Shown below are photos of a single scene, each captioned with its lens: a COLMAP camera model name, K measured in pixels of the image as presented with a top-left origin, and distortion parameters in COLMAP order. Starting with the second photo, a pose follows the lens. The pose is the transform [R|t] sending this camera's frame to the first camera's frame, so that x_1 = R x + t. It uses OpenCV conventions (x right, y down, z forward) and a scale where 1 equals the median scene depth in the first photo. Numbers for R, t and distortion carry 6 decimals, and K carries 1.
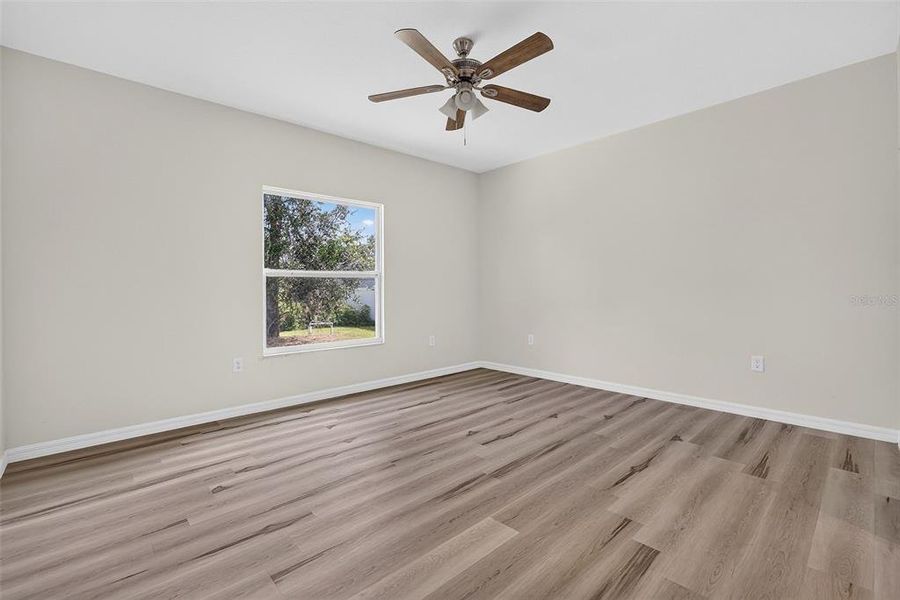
lens RADIAL K [[393.0, 0, 449.0], [0, 393.0, 286.3], [0, 0, 1]] dist [-0.008291, 0.000441]
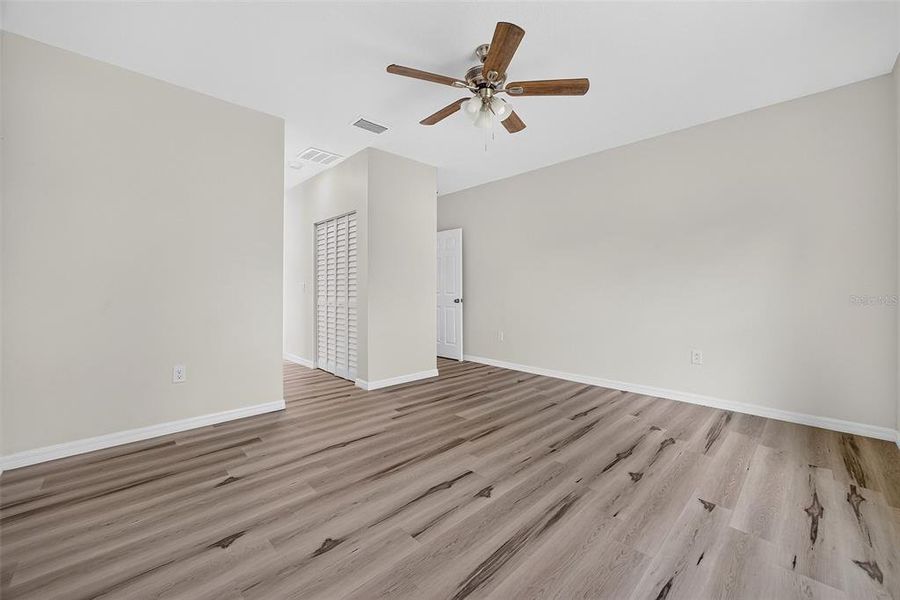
lens RADIAL K [[393.0, 0, 449.0], [0, 393.0, 286.3], [0, 0, 1]] dist [-0.008291, 0.000441]
pose [[-0.999849, 0.010700, -0.013675, 0.139399], [0.010963, 0.999753, -0.019320, 0.011278], [0.013465, -0.019467, -0.999720, 1.835615]]
